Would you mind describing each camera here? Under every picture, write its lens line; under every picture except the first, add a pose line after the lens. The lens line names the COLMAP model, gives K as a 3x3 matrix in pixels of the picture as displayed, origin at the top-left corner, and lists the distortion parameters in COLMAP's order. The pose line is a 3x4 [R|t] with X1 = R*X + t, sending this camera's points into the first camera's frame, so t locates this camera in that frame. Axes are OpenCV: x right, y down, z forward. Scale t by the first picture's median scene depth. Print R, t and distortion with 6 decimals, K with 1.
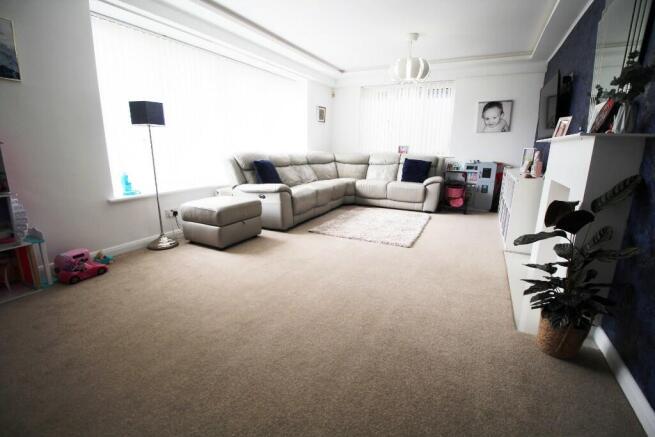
lens RADIAL K [[303.8, 0, 329.0], [0, 303.8, 217.1], [0, 0, 1]] dist [0.002734, -0.014619]
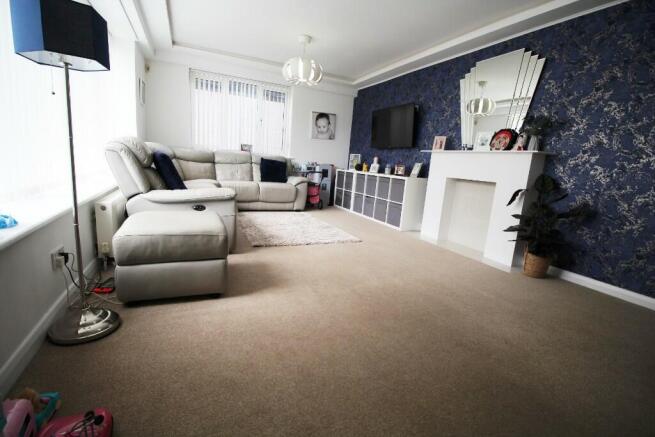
lens RADIAL K [[303.8, 0, 329.0], [0, 303.8, 217.1], [0, 0, 1]] dist [0.002734, -0.014619]
pose [[0.623113, -0.108561, 0.774561, -0.411083], [0.109893, 0.992648, 0.050722, -0.035558], [-0.774374, 0.053513, 0.630462, 0.259011]]
